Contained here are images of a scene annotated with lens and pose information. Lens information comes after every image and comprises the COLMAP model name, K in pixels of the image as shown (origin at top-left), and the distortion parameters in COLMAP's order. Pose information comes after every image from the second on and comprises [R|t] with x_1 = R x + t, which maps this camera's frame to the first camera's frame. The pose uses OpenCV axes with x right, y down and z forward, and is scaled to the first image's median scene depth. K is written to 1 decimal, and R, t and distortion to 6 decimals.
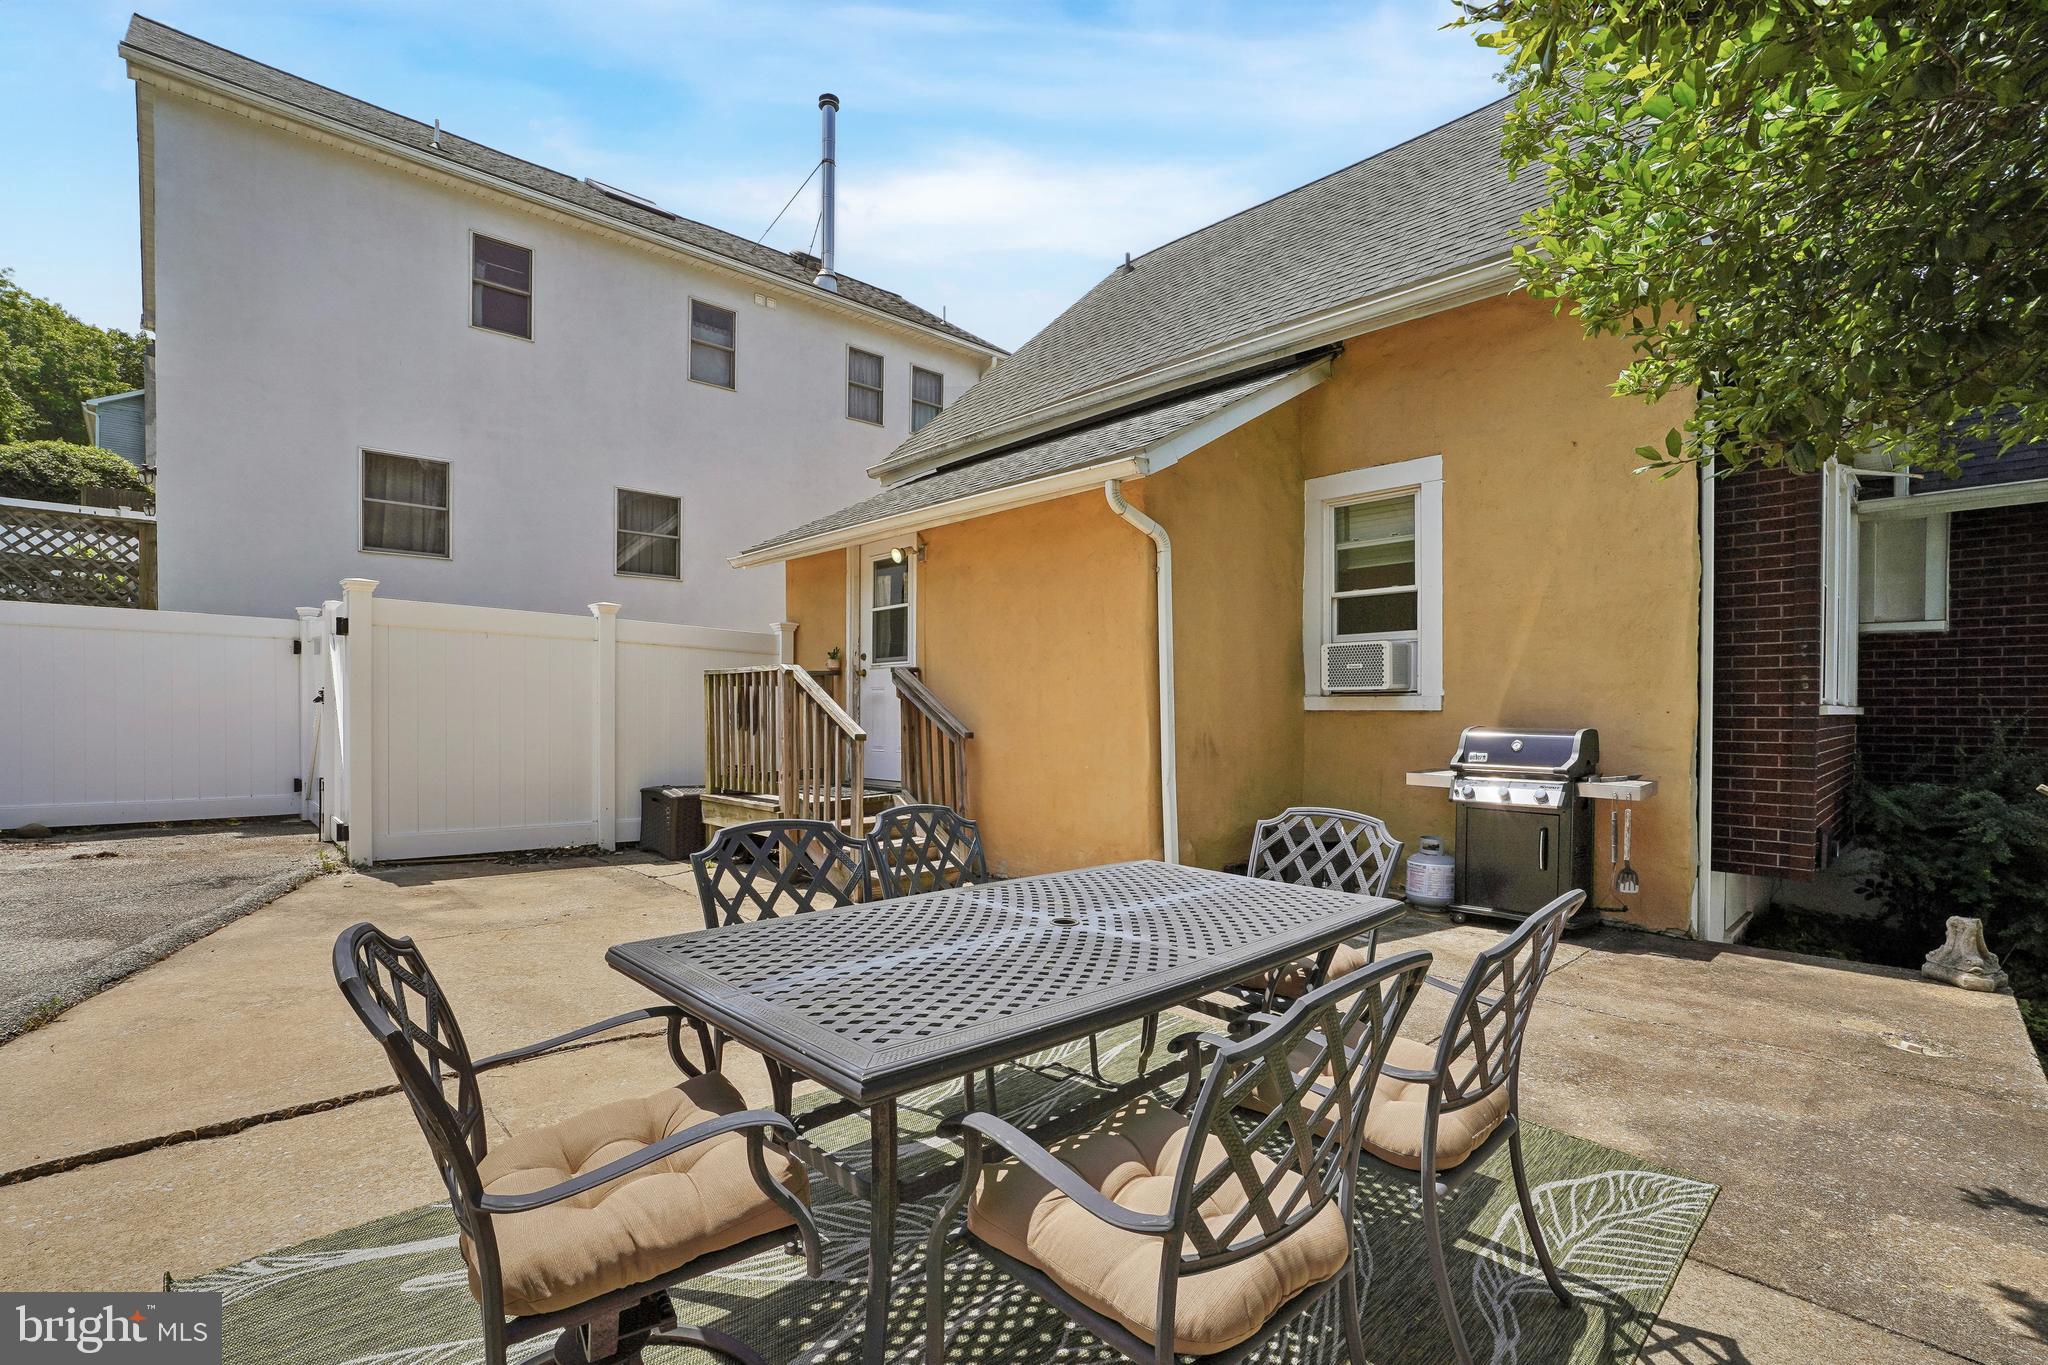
lens RADIAL K [[914.0, 0, 1036.0], [0, 914.0, 691.2], [0, 0, 1]] dist [0.000958, 0.000035]
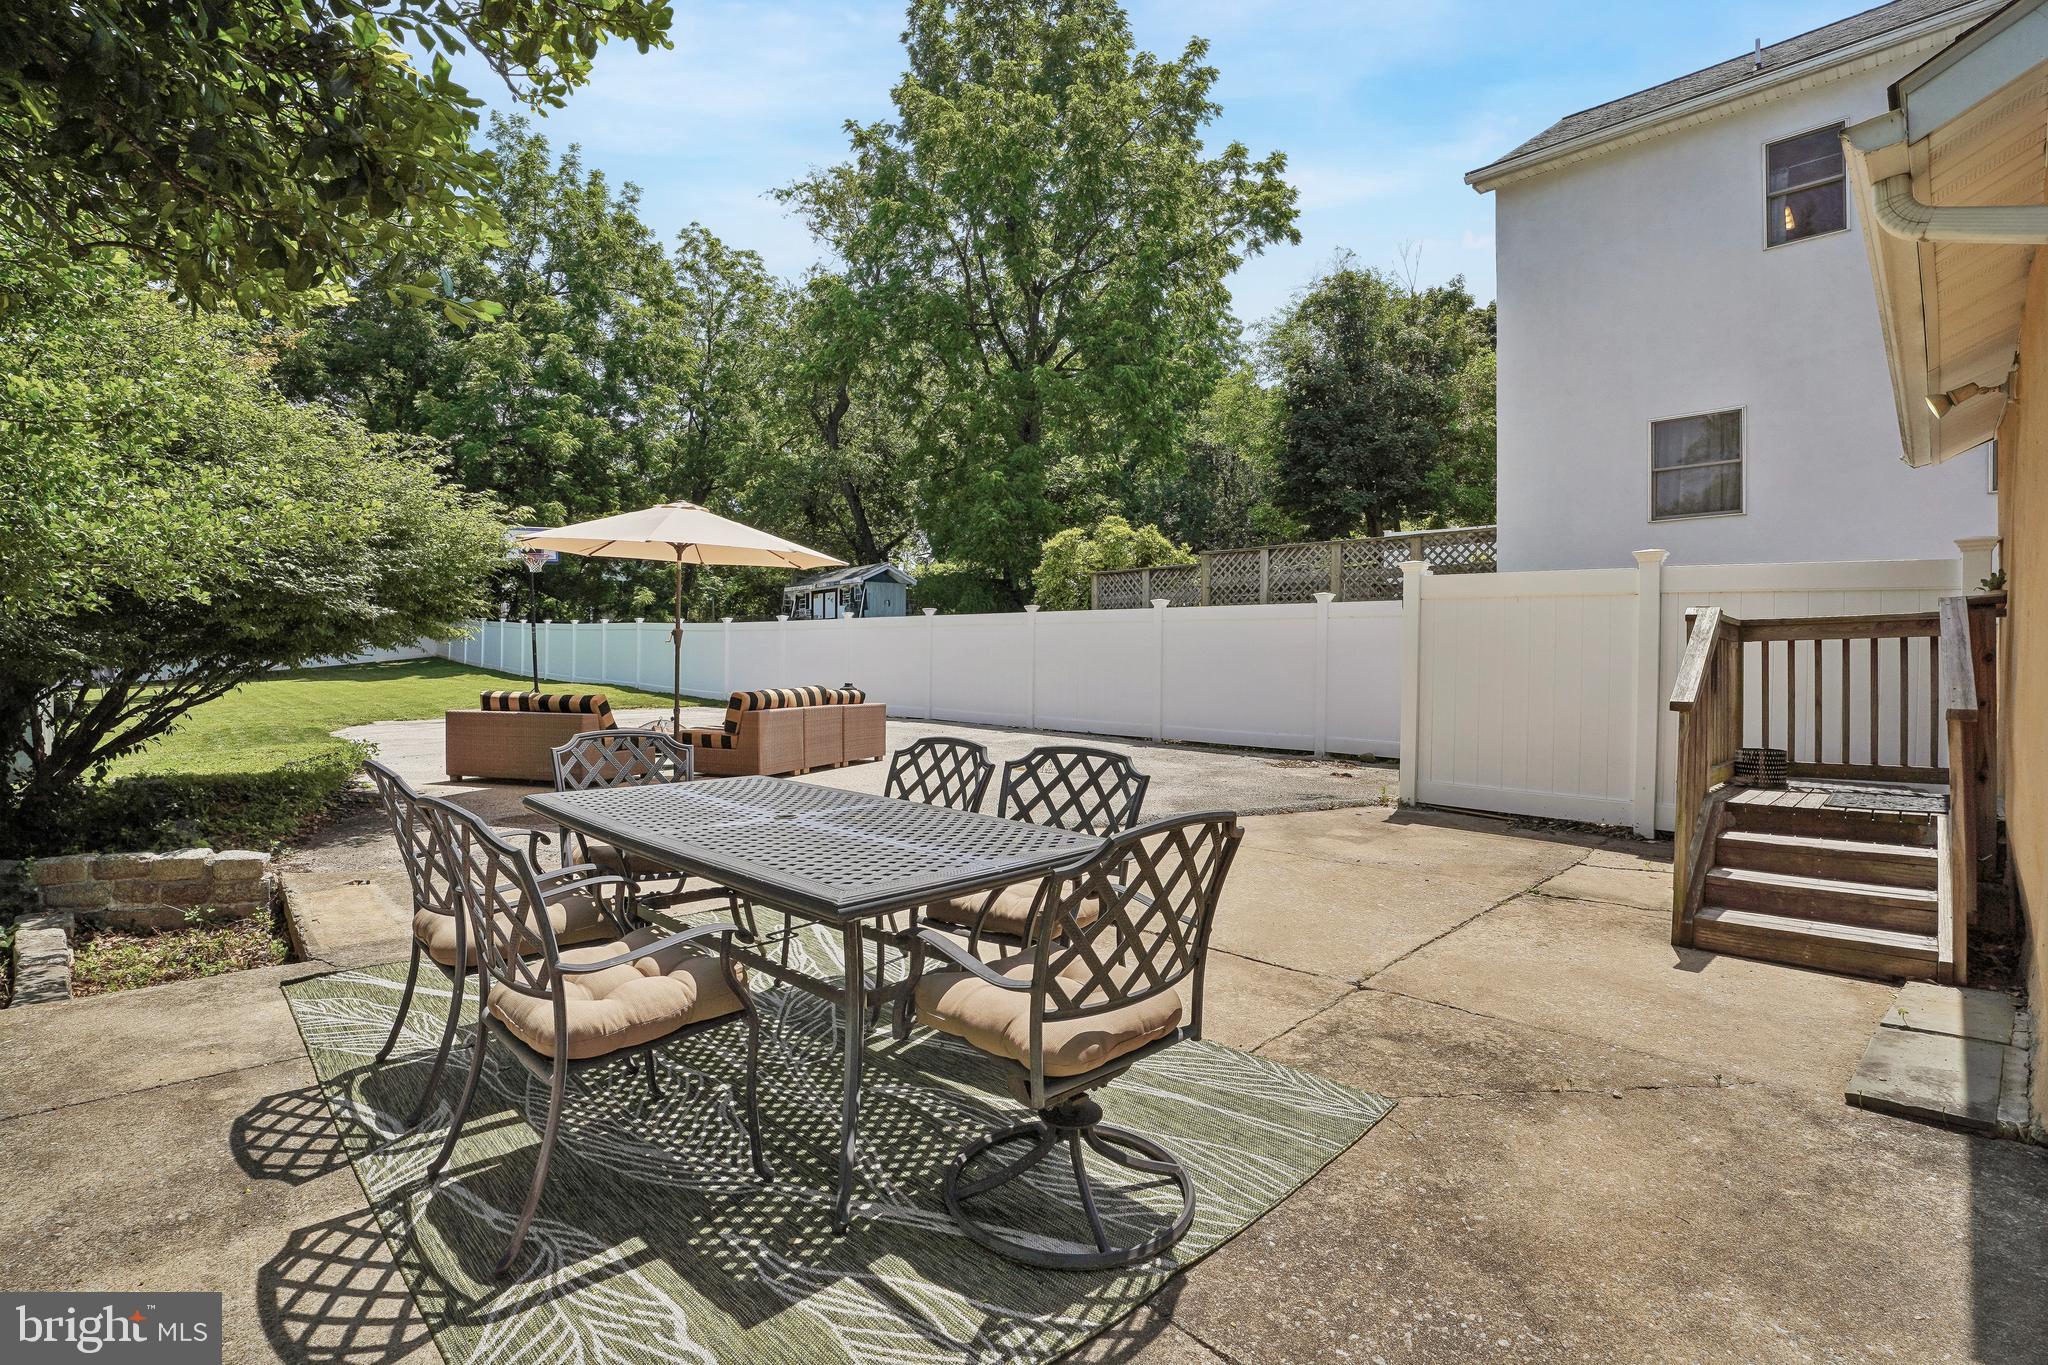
lens RADIAL K [[919.7, 0, 1024.0], [0, 919.7, 682.5], [0, 0, 1]] dist [-0.022790, -0.000162]
pose [[0.010592, 0.012772, -0.999862, 0.347020], [0.005630, 0.999902, 0.012832, 0.011687], [0.999928, -0.005766, 0.010520, 0.352480]]
